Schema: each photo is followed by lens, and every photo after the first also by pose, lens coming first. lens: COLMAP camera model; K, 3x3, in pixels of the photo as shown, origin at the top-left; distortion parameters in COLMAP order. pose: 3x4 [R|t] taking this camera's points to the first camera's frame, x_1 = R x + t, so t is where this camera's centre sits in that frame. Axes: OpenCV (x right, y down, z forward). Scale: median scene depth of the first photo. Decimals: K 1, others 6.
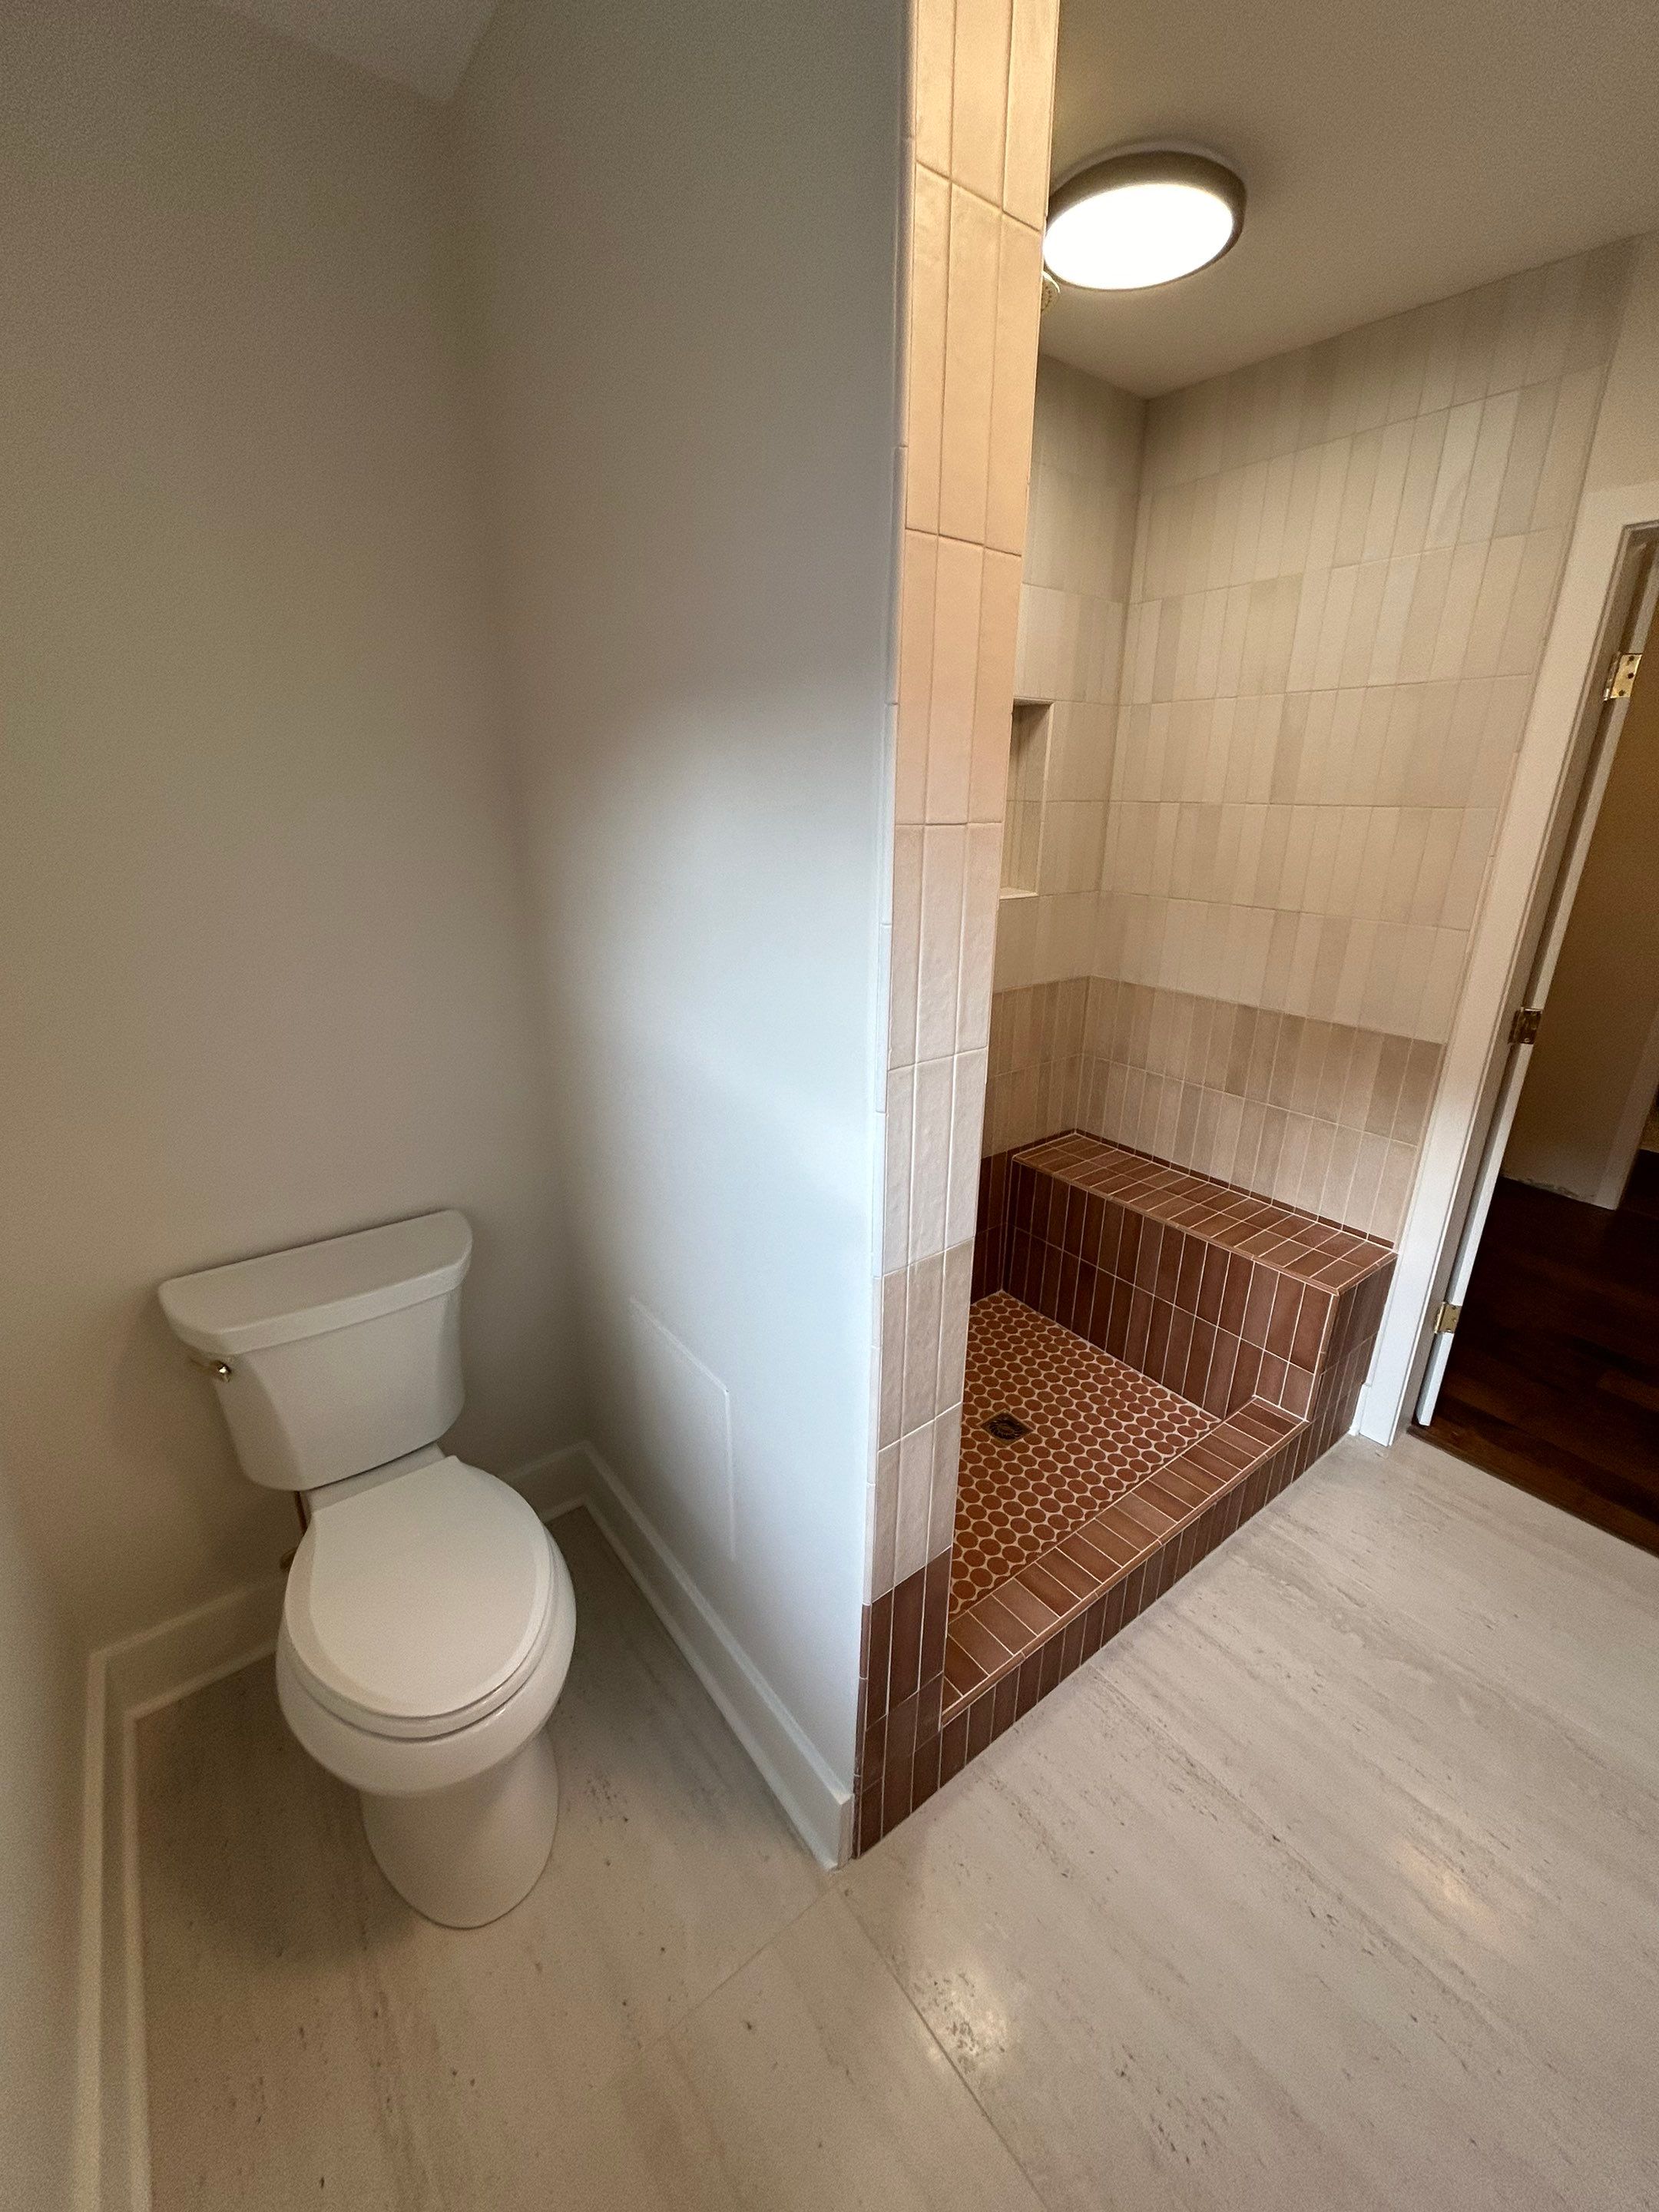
lens RADIAL K [[899.3, 0, 830.5], [0, 899.3, 1101.0], [0, 0, 1]] dist [-0.000016, 0.000139]
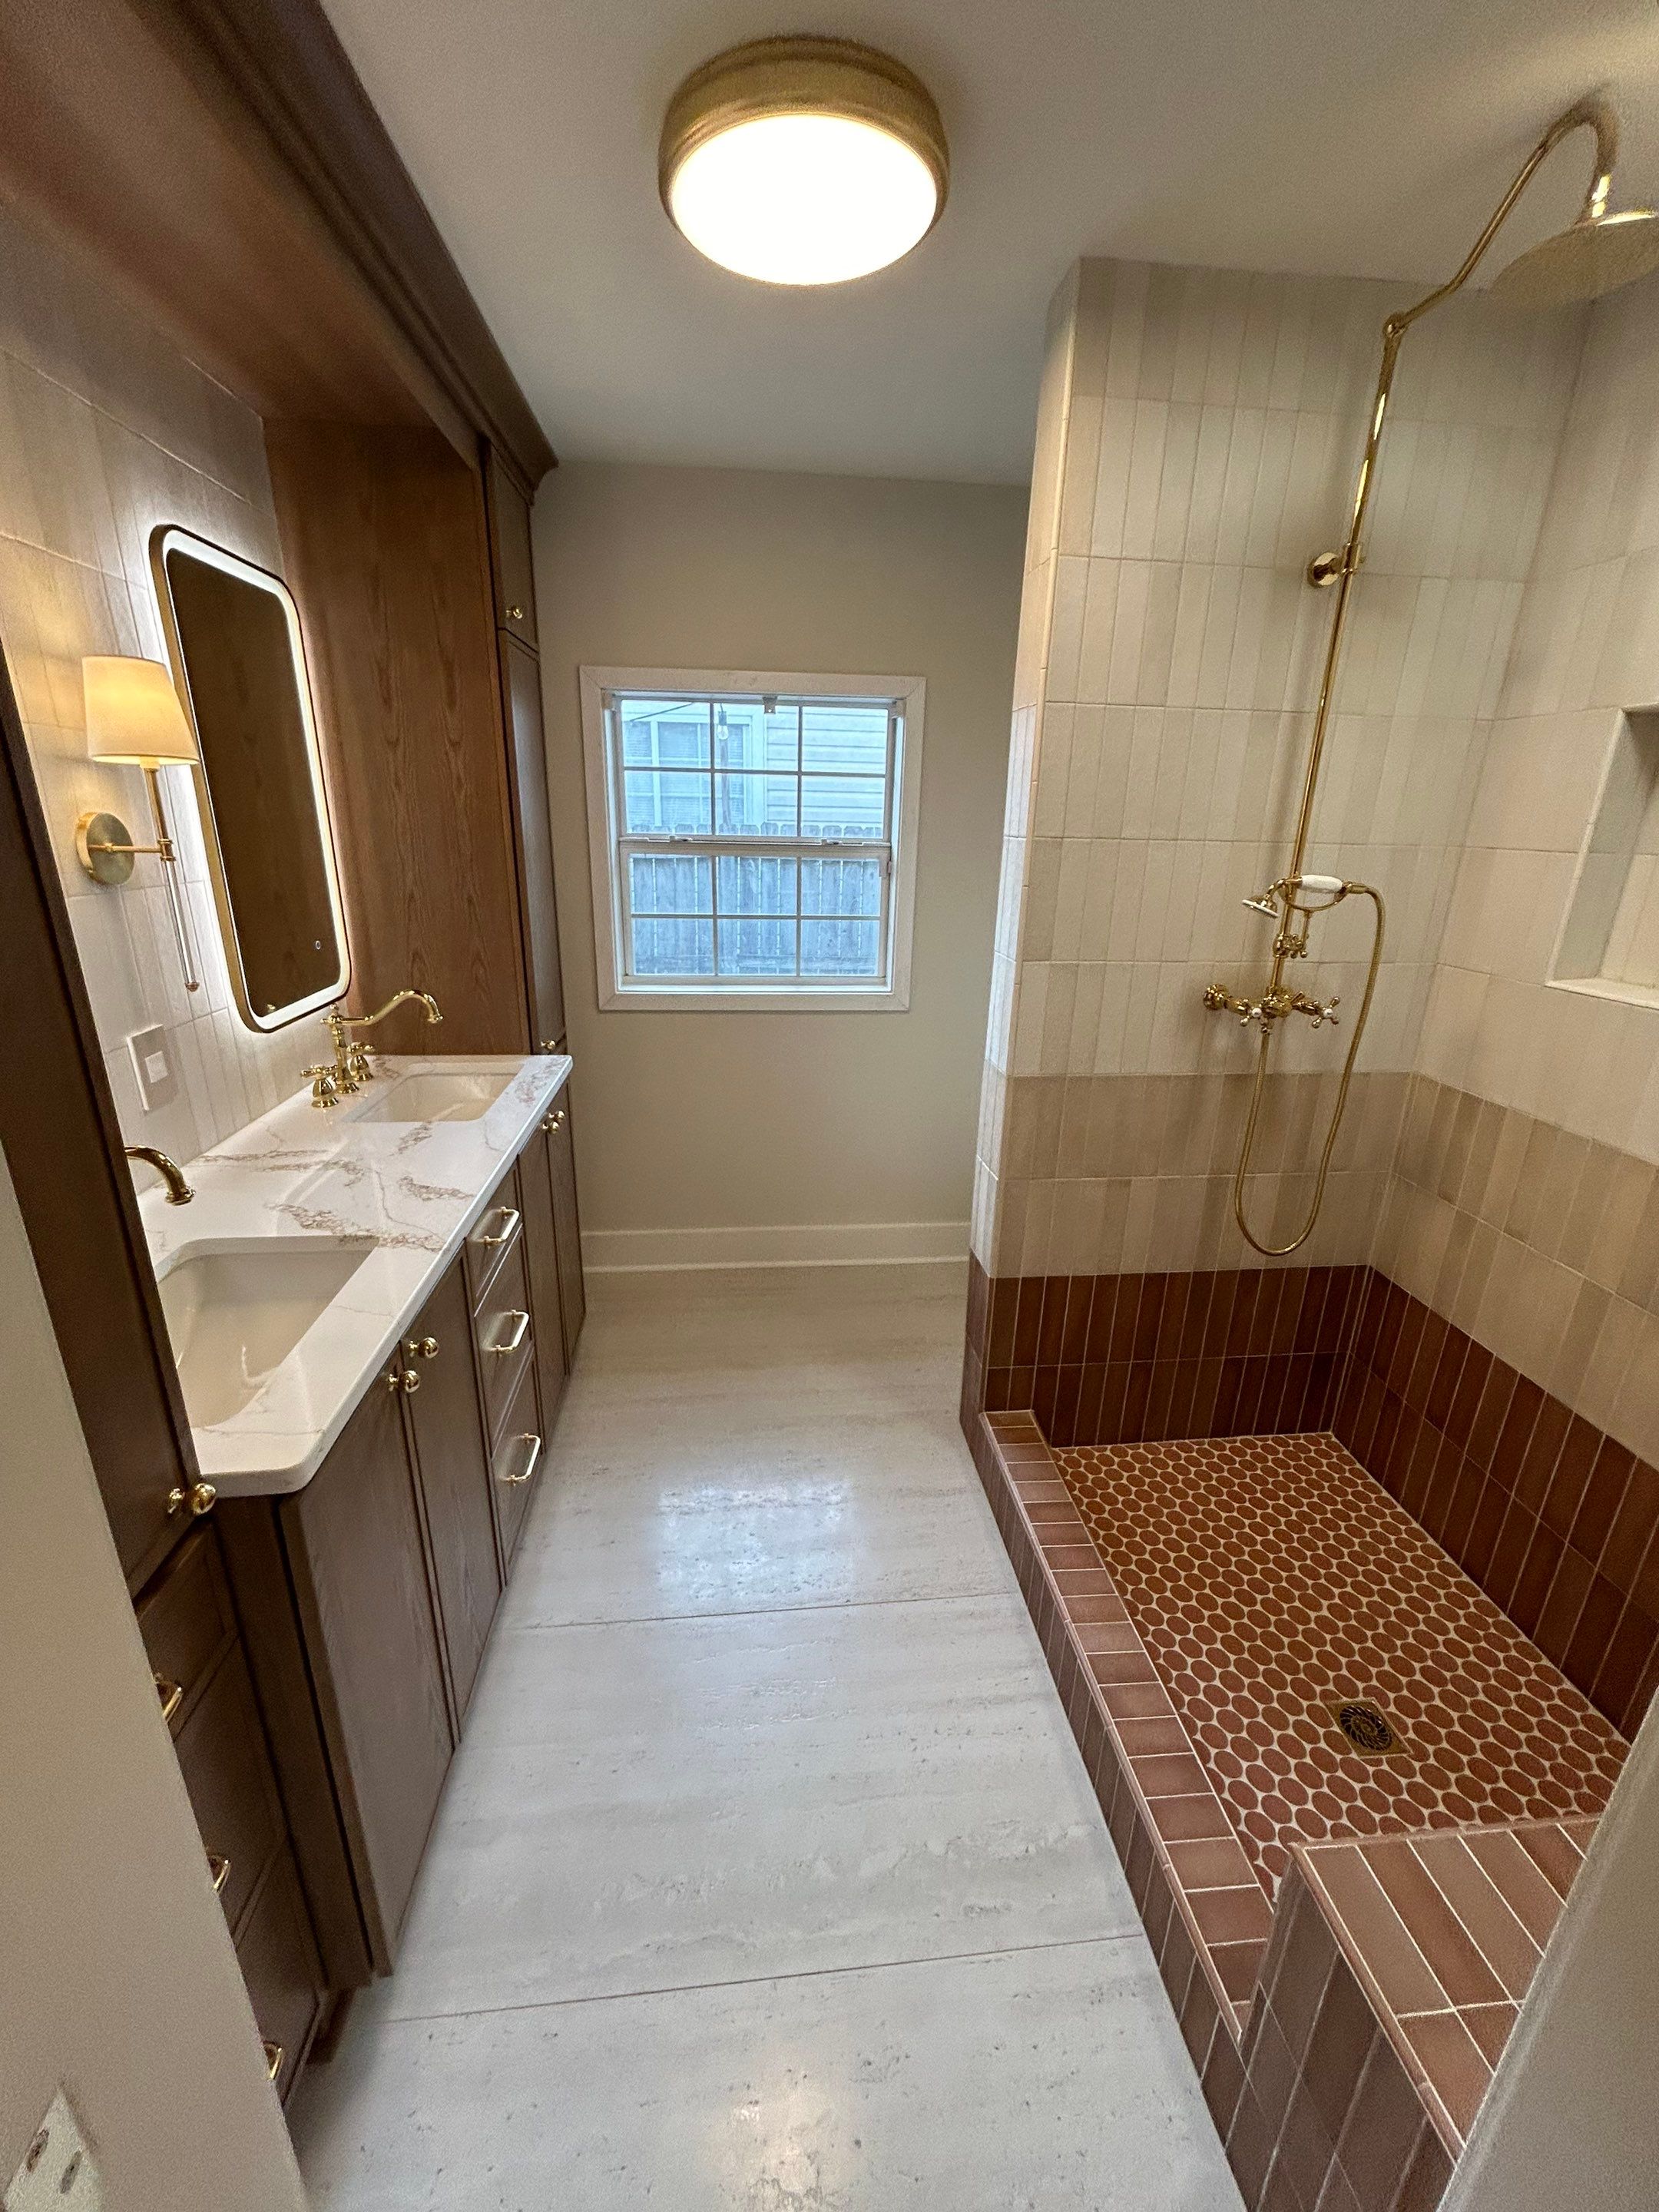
lens RADIAL K [[890.9, 0, 831.0], [0, 890.9, 1104.1], [0, 0, 1]] dist [-0.000736, -0.000094]
pose [[-0.519182, 0.248183, -0.817836, 0.859957], [-0.310292, 0.836880, 0.450943, -0.230748], [0.796347, 0.487890, -0.357484, 0.673723]]
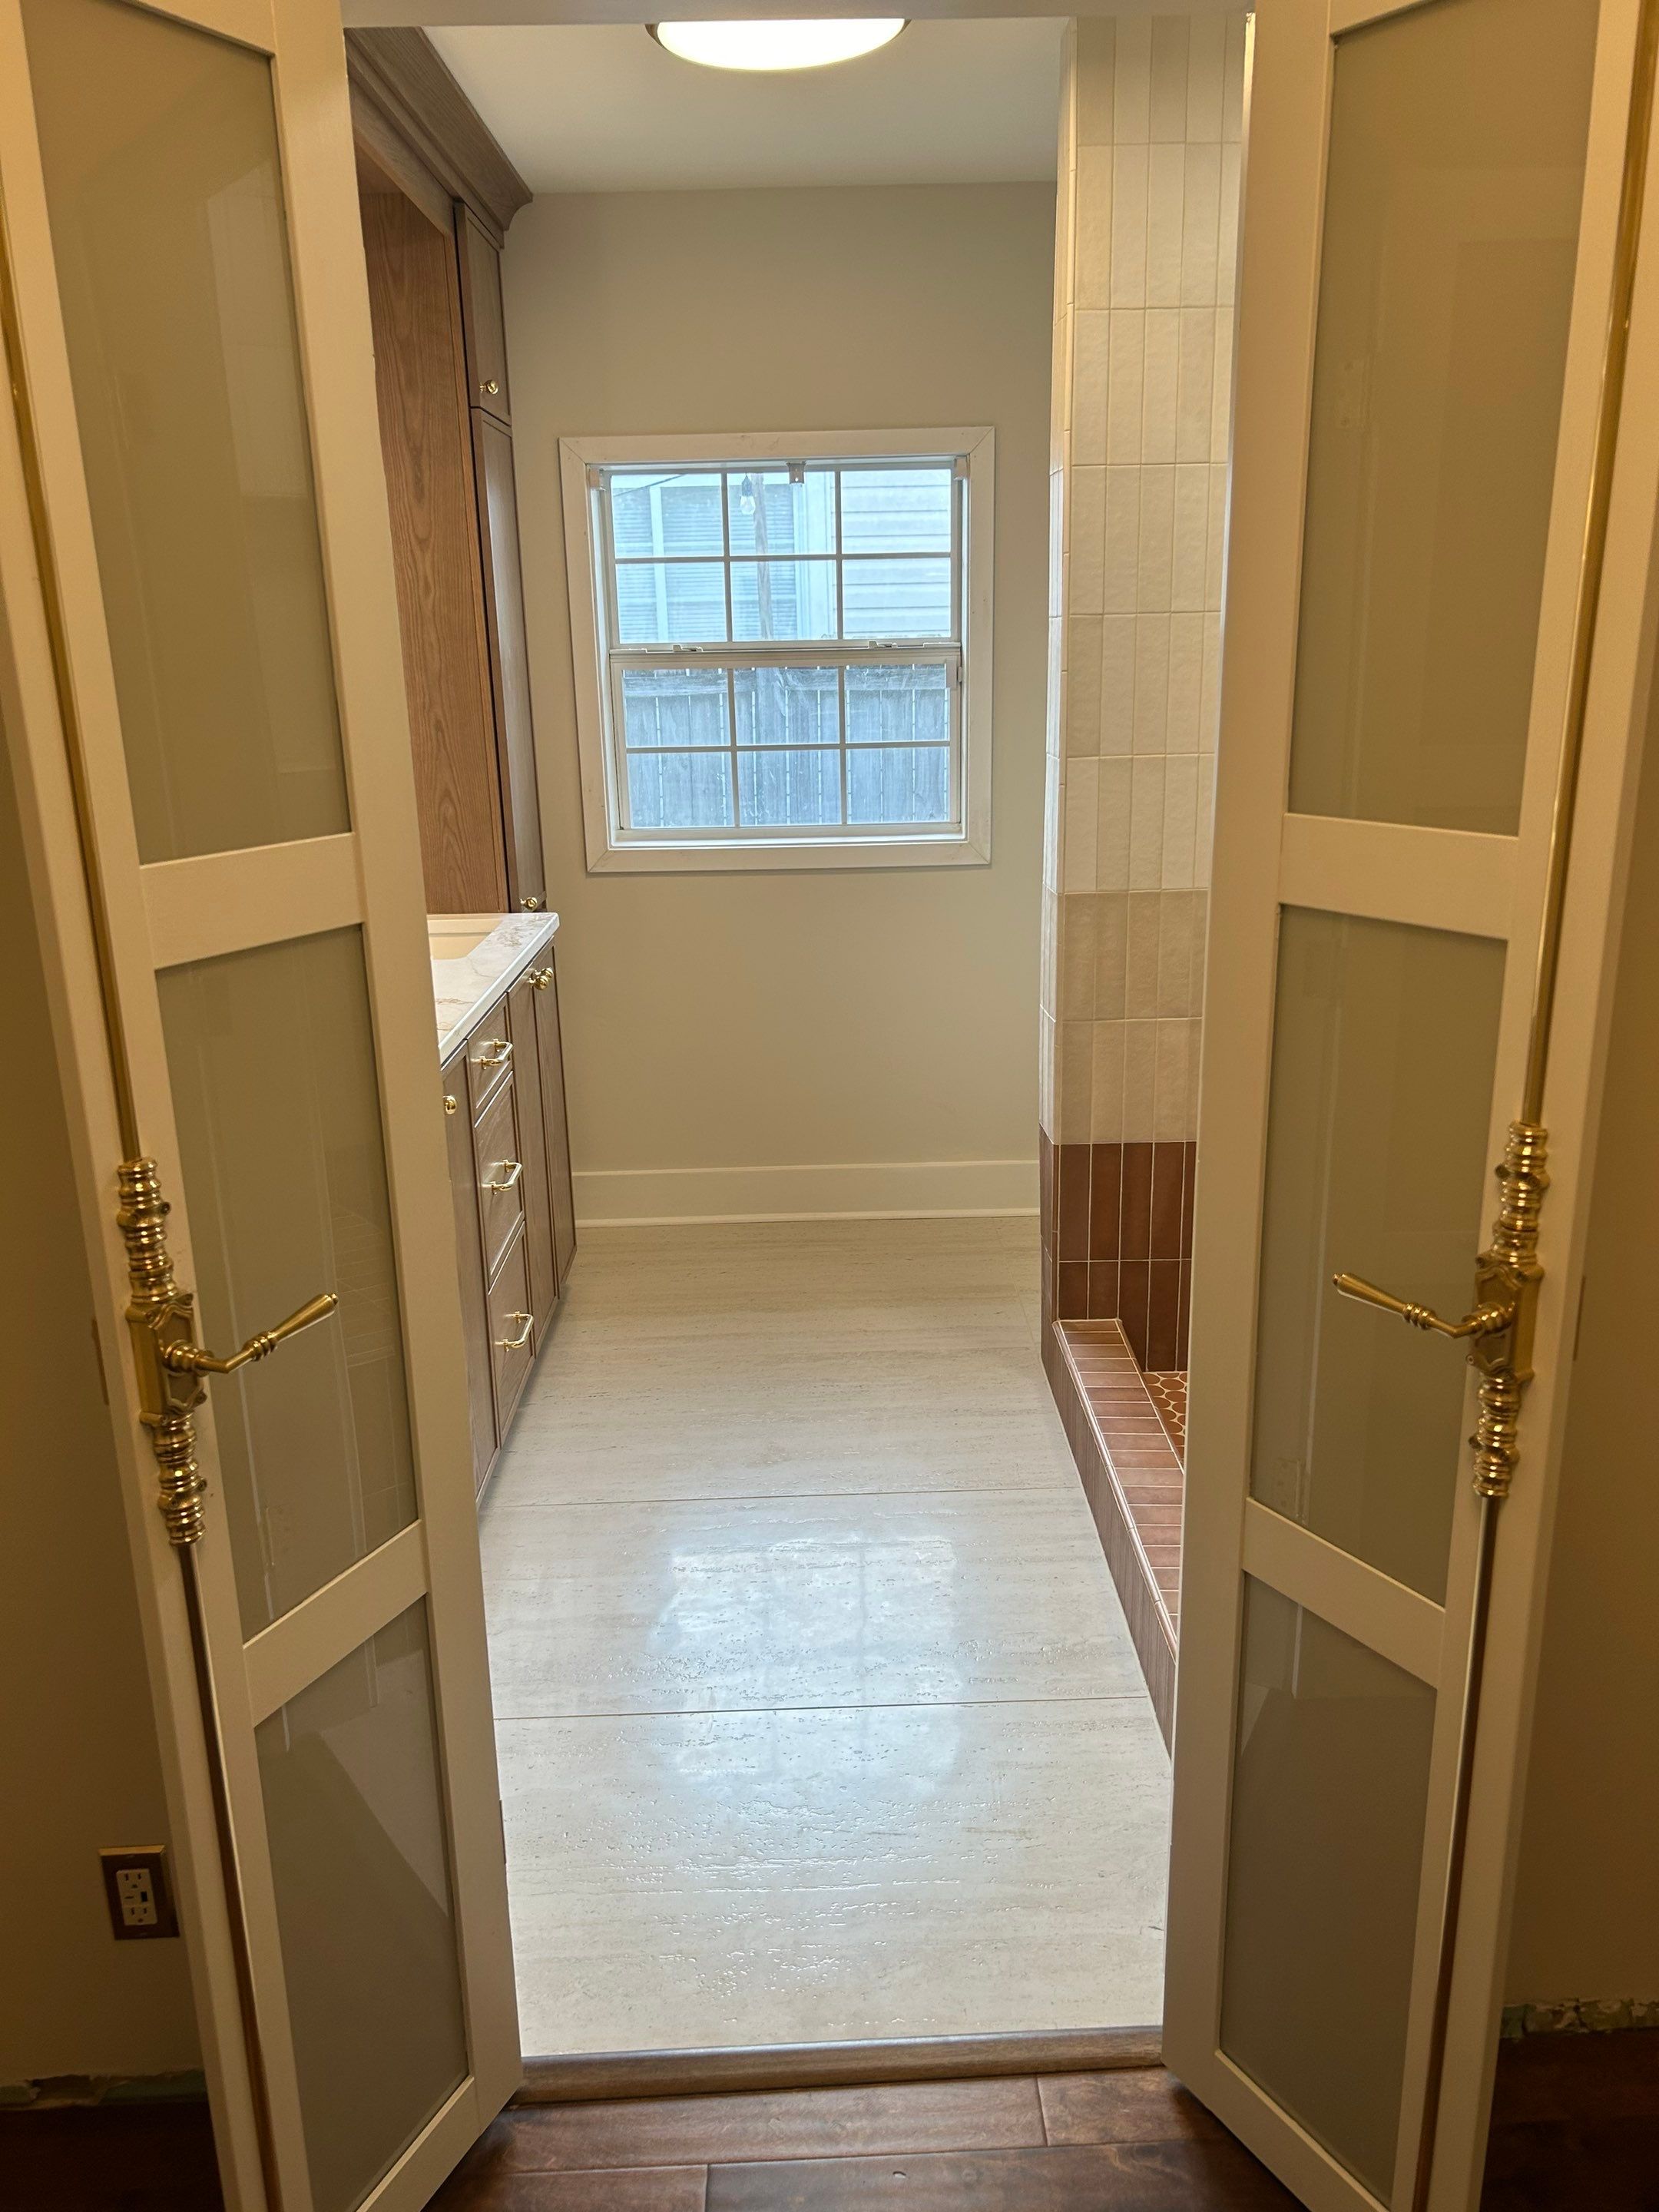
lens RADIAL K [[1647.9, 0, 841.8], [0, 1647.9, 1106.3], [0, 0, 1]] dist [0.075599, -0.095159]
pose [[-0.587251, 0.229216, -0.776270, 1.270786], [-0.255393, 0.857596, 0.446435, -0.334215], [0.768056, 0.460424, -0.445084, 1.037592]]
